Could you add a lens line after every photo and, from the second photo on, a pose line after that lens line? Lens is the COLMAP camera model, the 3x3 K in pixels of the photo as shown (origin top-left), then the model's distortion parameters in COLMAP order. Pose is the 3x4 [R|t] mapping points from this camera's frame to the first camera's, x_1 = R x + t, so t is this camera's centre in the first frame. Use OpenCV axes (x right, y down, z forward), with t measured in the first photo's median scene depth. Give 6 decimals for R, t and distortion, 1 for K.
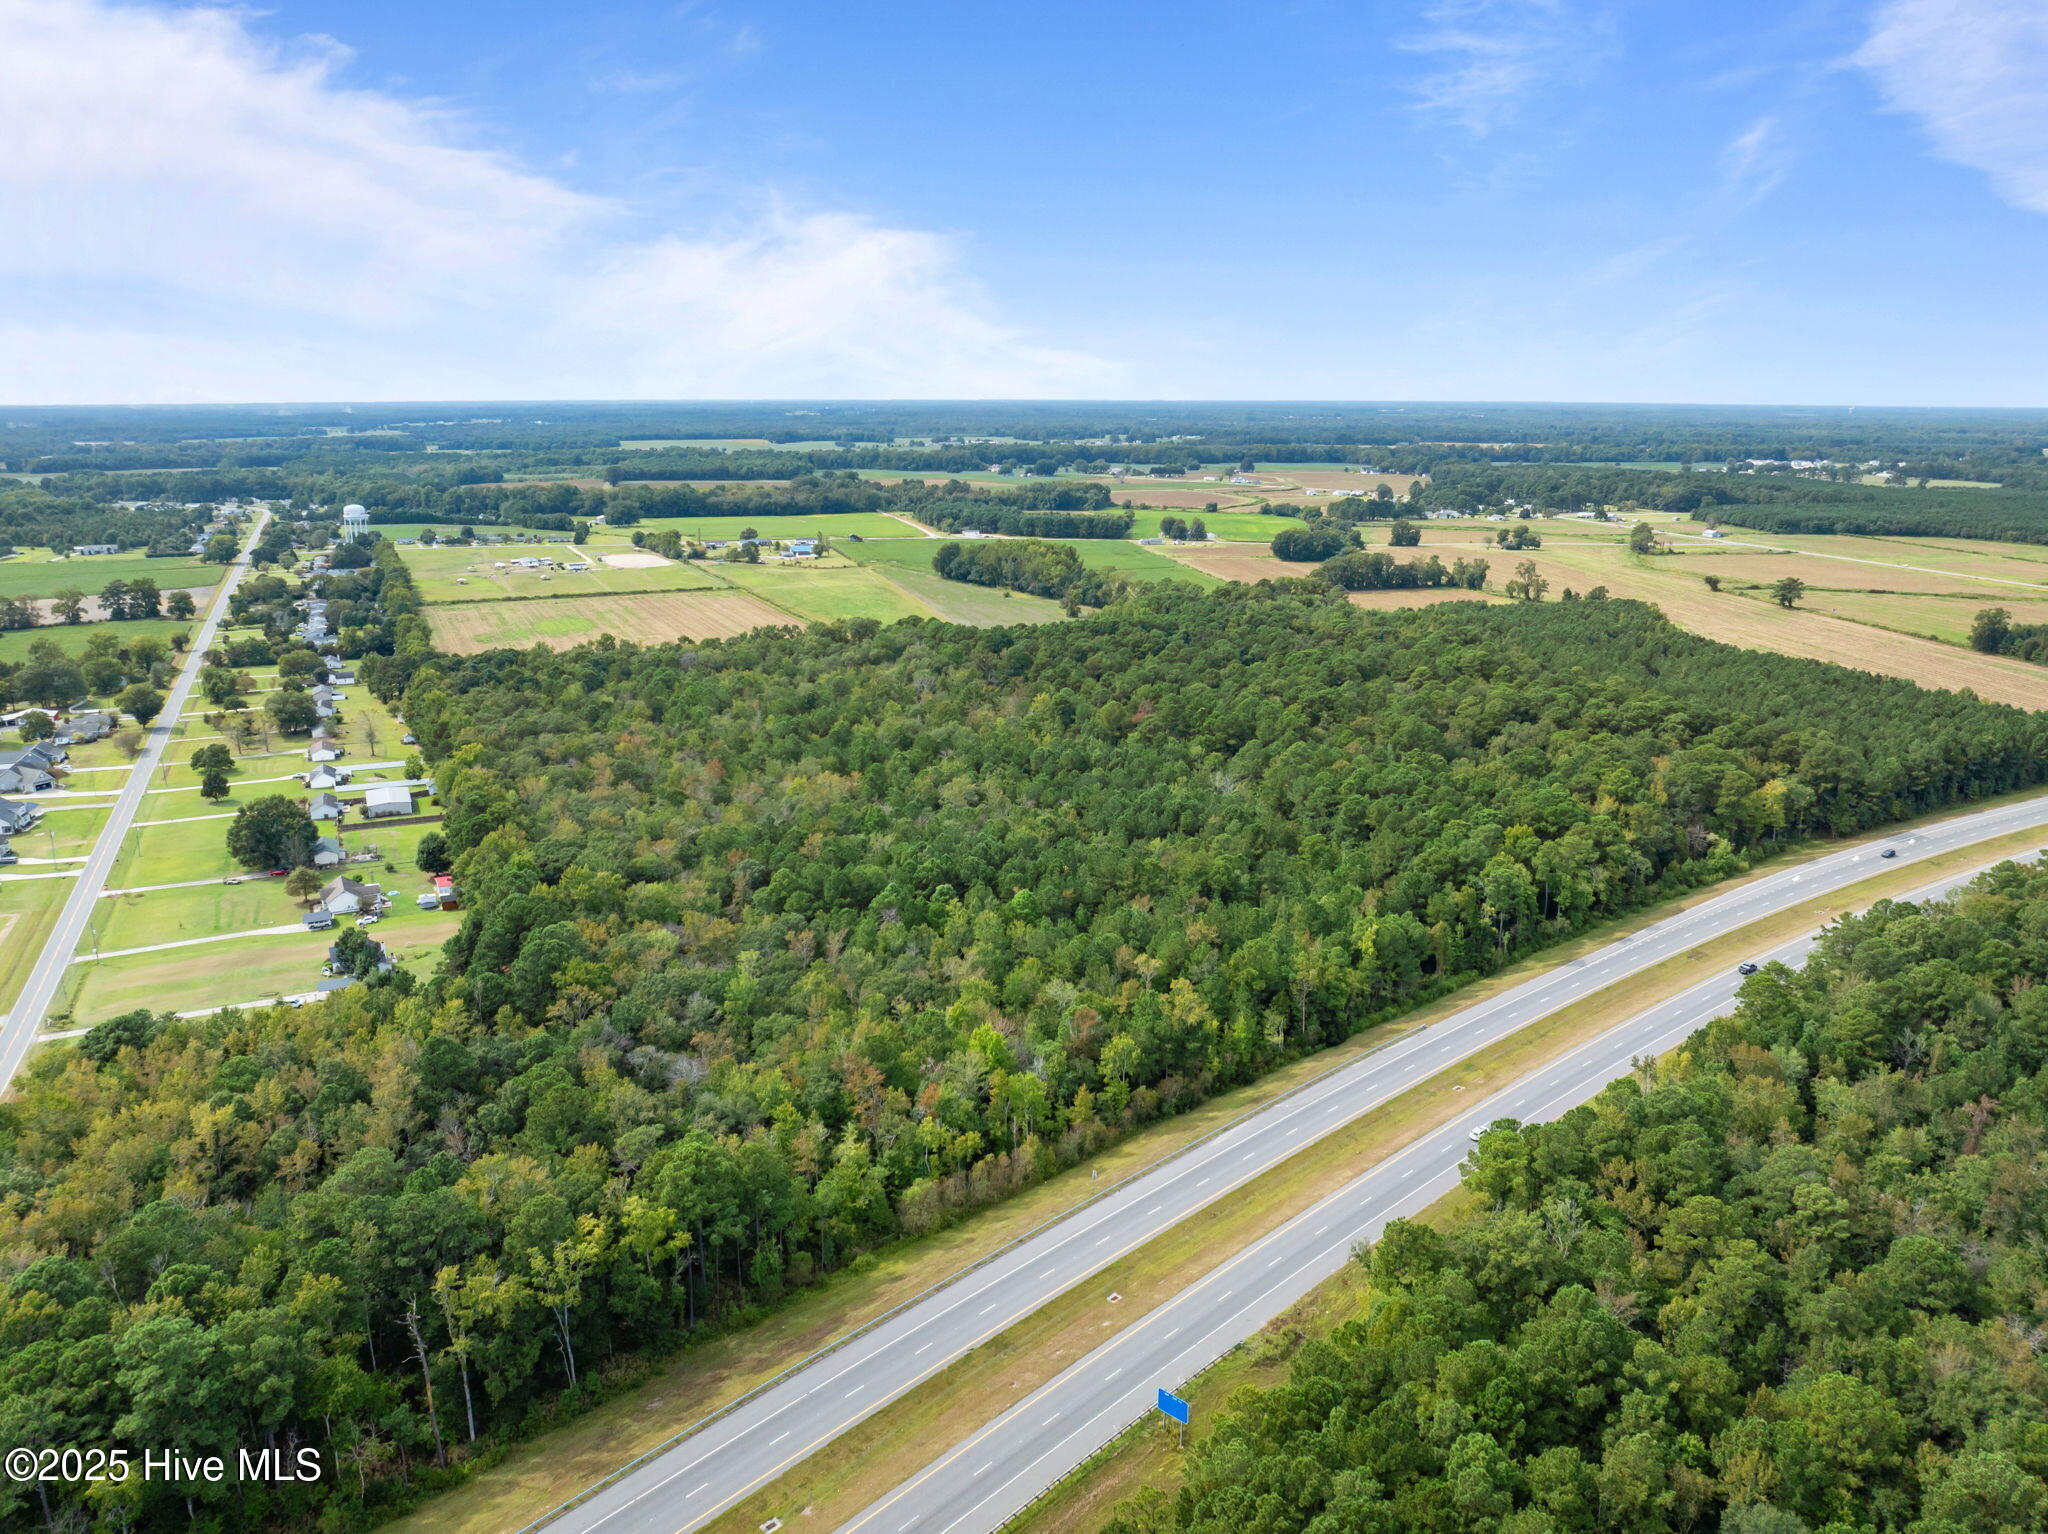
lens RADIAL K [[1489.6, 0, 1036.6], [0, 1489.6, 772.1], [0, 0, 1]] dist [-0.041556, 0.003799]
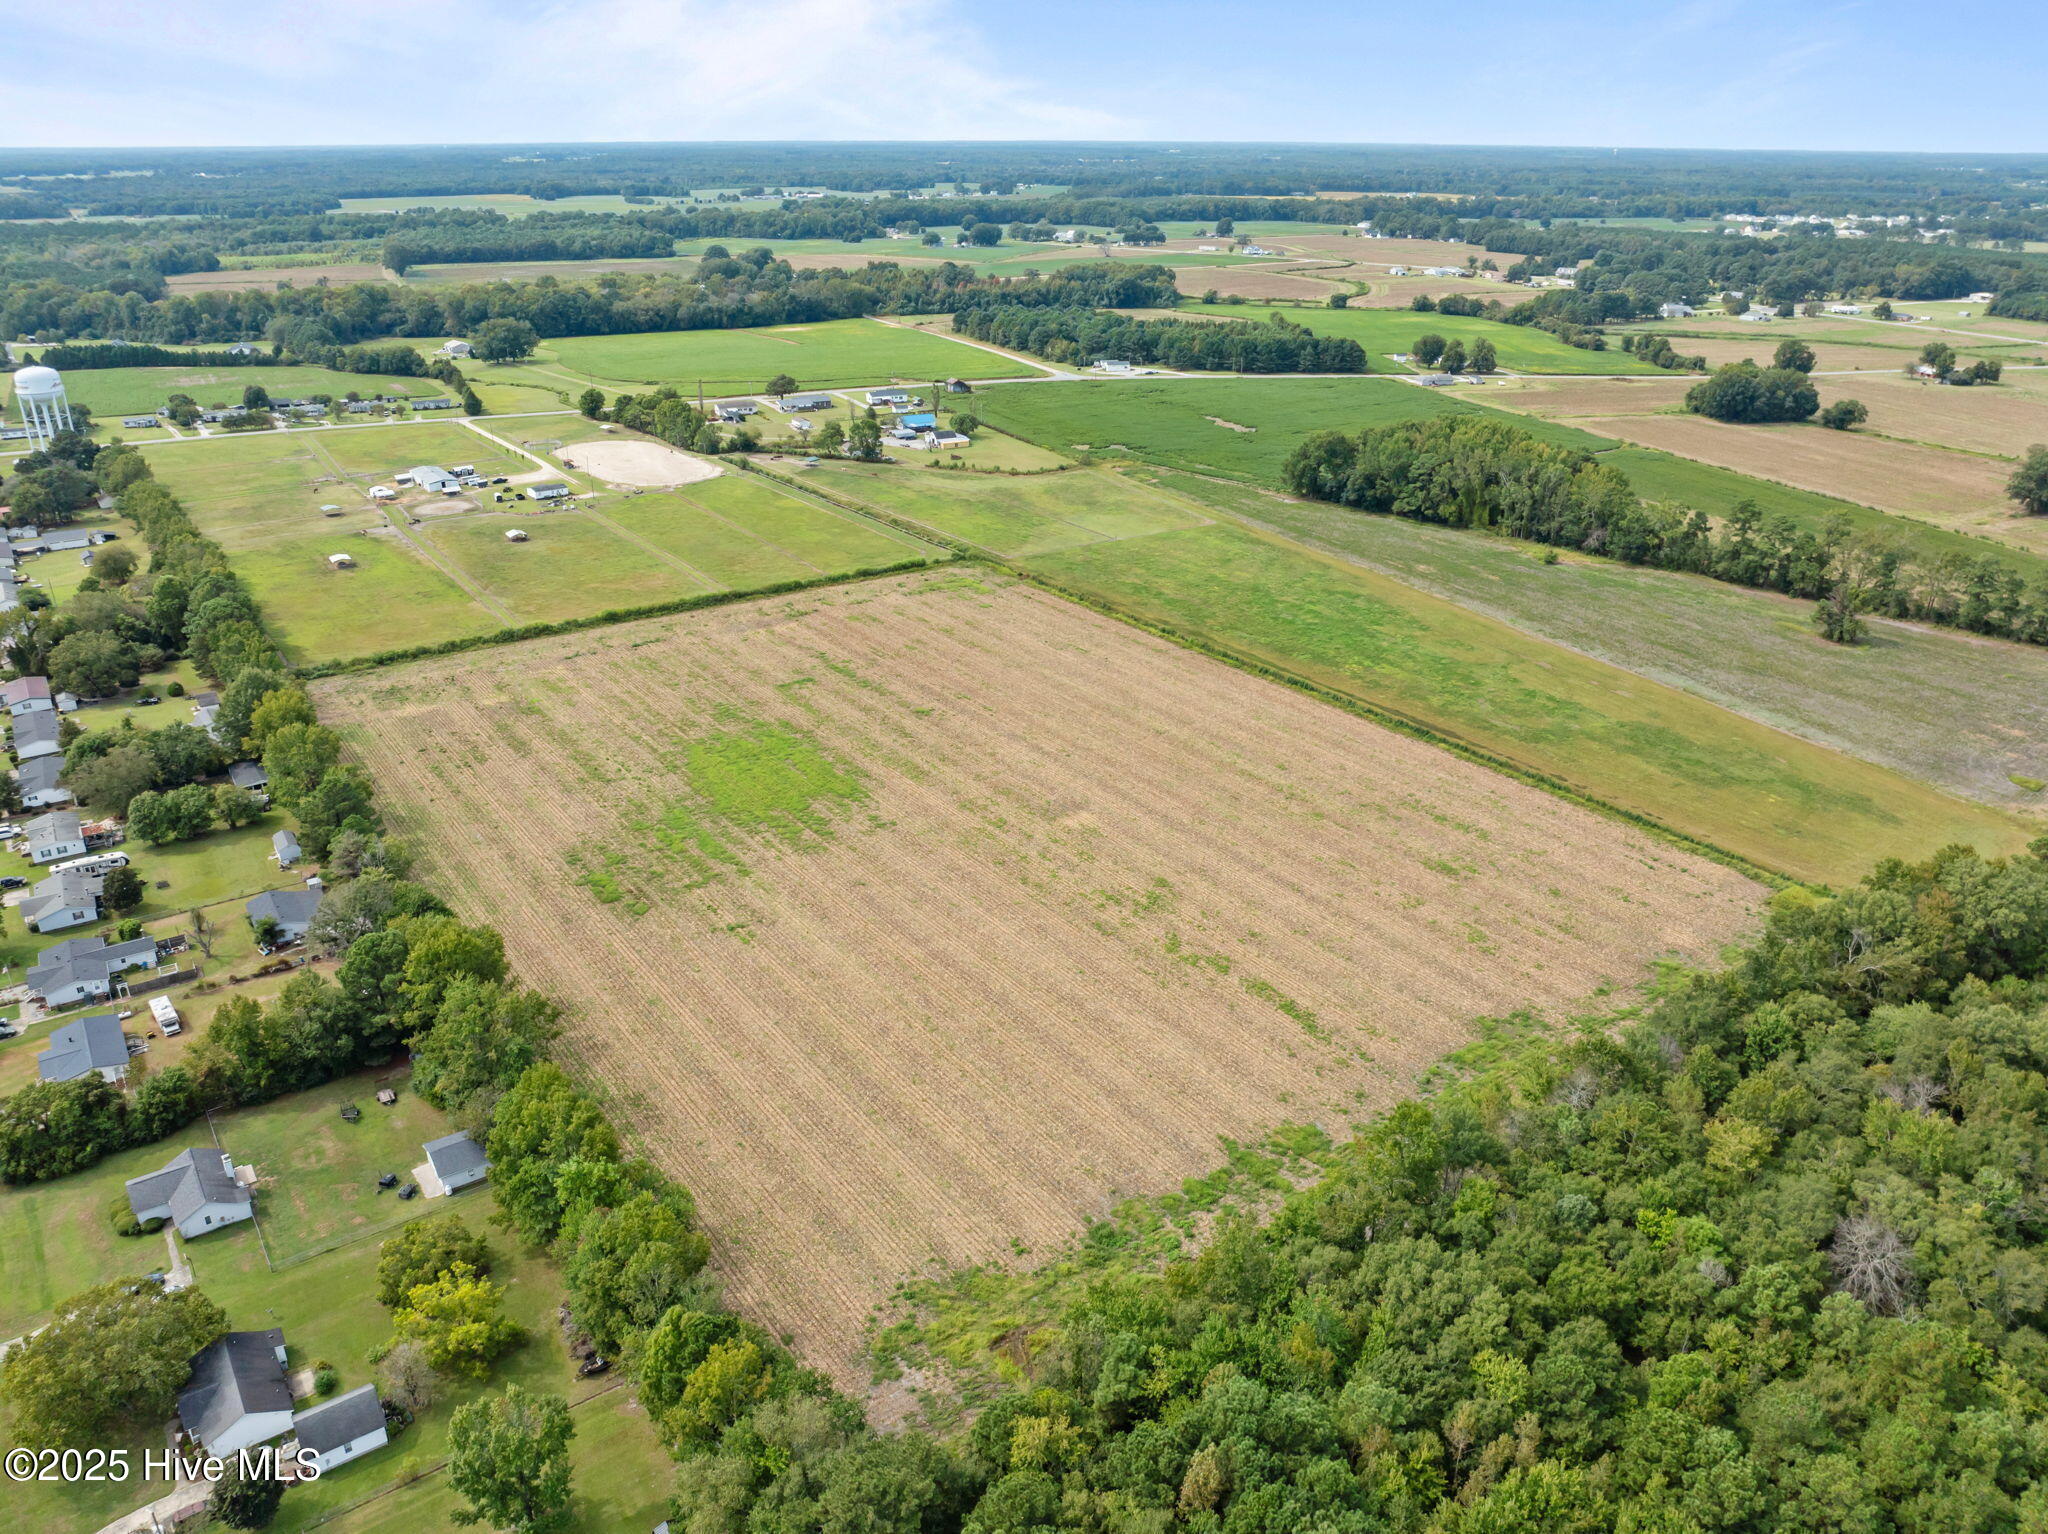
lens RADIAL K [[1441.8, 0, 1035.7], [0, 1441.8, 770.3], [0, 0, 1]] dist [-0.028989, -0.004469]
pose [[0.980778, -0.076478, 0.179512, -0.209466], [0.045309, 0.984105, 0.171708, -0.104762], [-0.189791, -0.160274, 0.968655, 0.417018]]
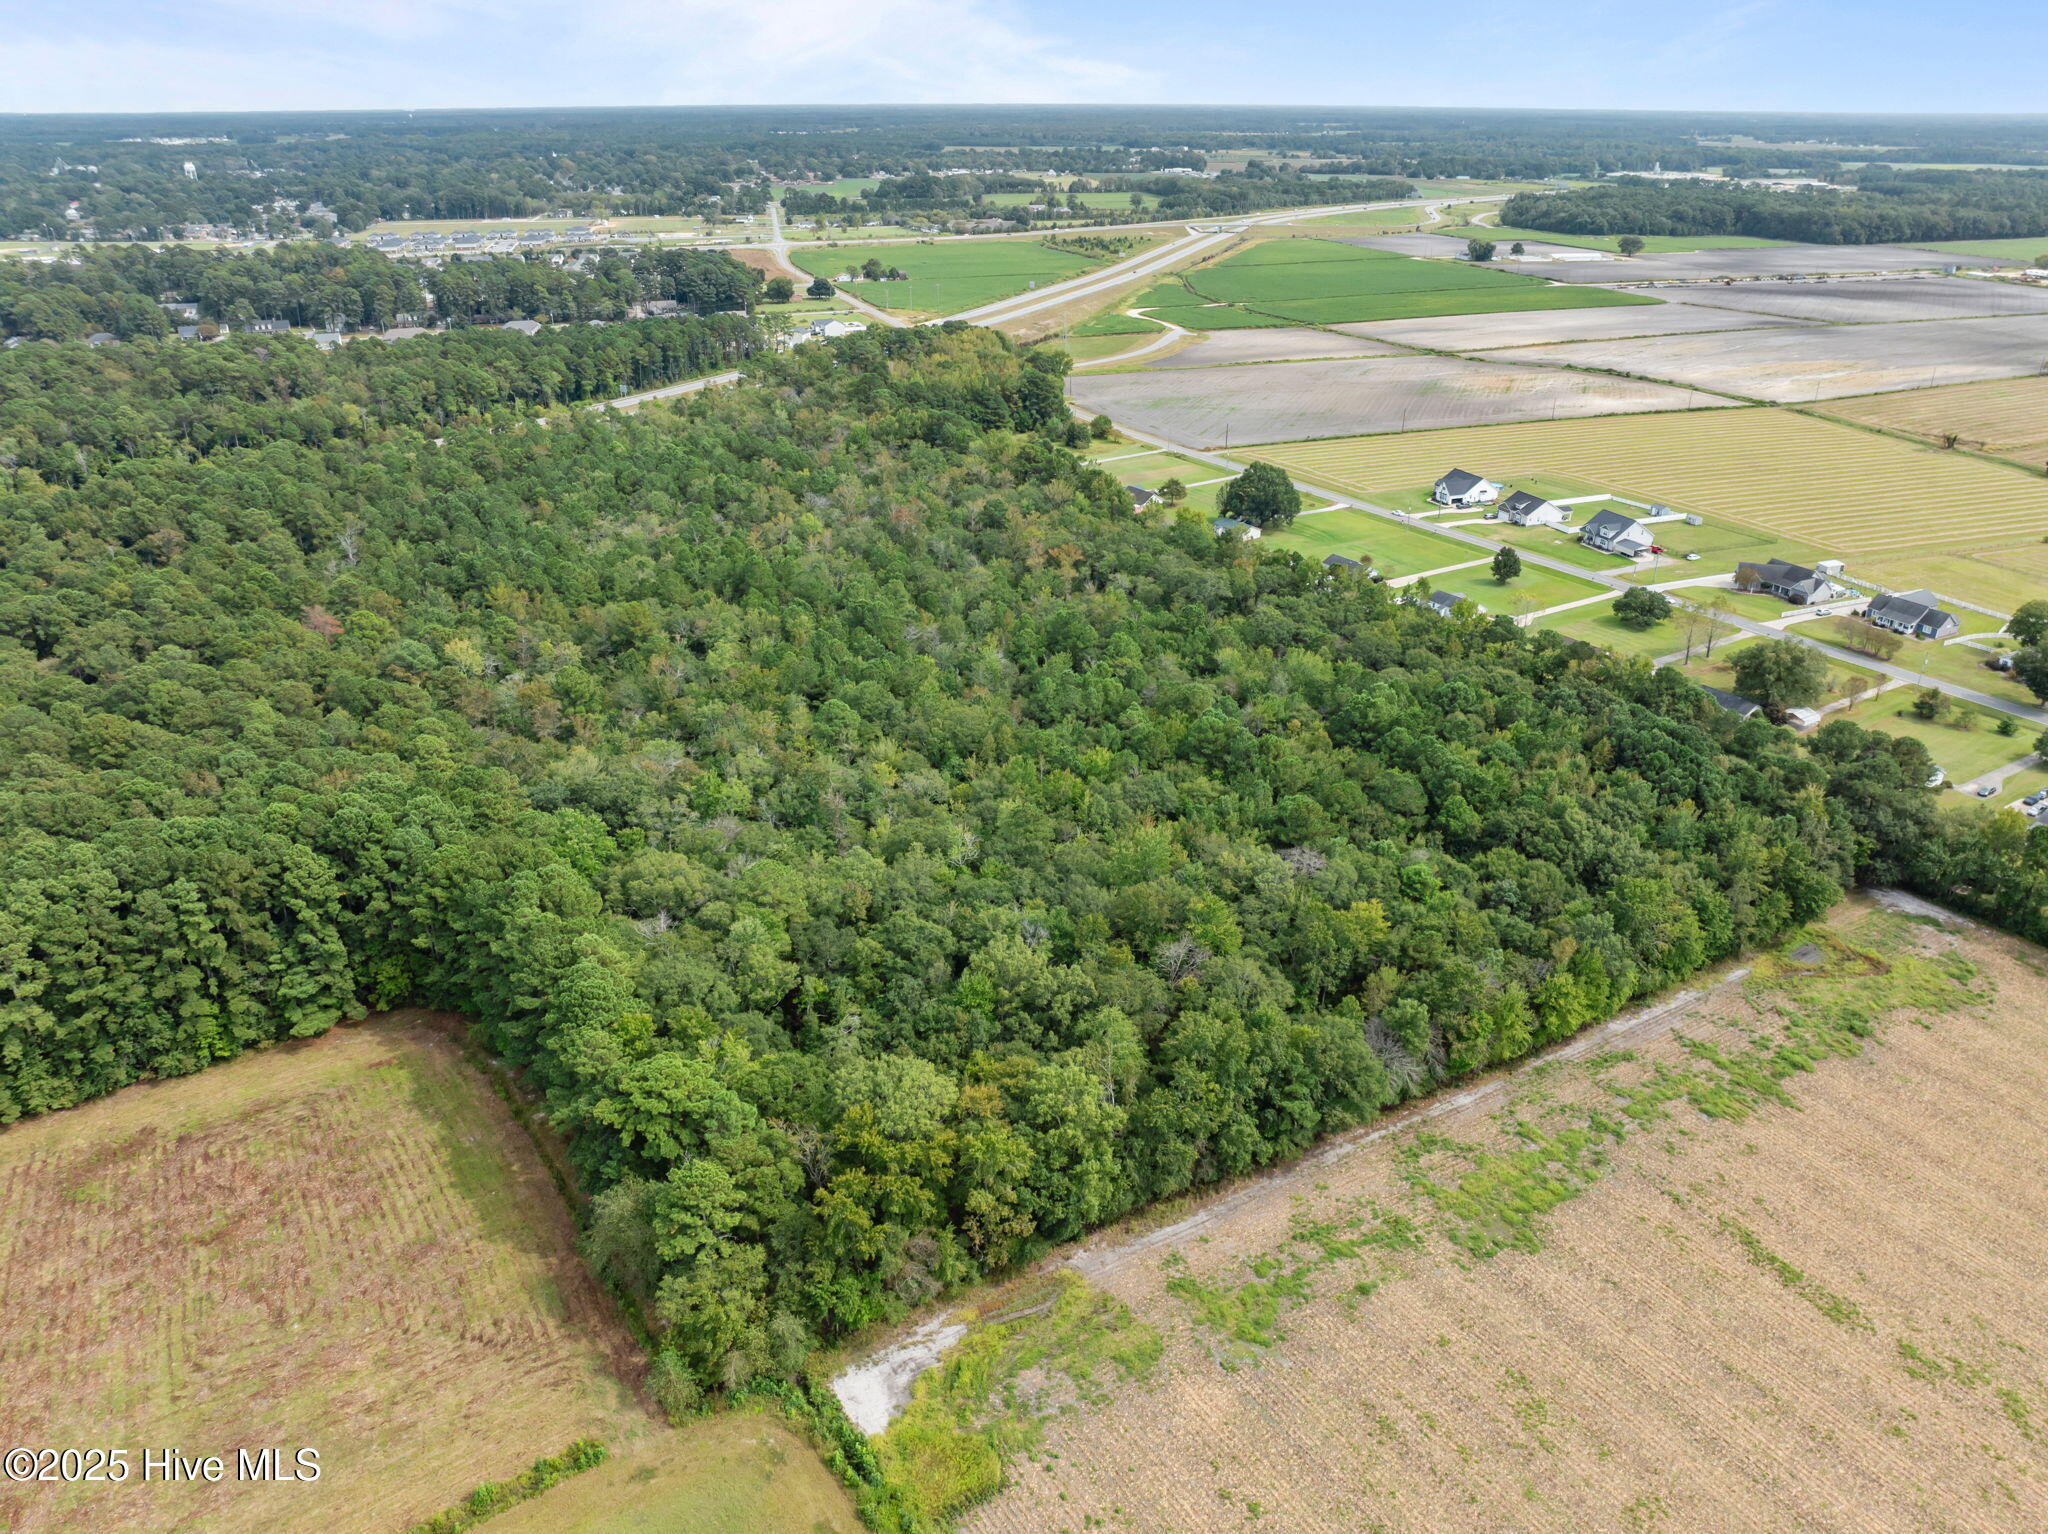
lens RADIAL K [[1467.1, 0, 1029.4], [0, 1467.1, 758.2], [0, 0, 1]] dist [-0.037891, -0.000683]
pose [[-0.990645, 0.054563, -0.125085, -0.066640], [-0.035867, 0.780266, 0.624418, -0.163423], [0.131669, 0.623063, -0.771010, 0.639591]]
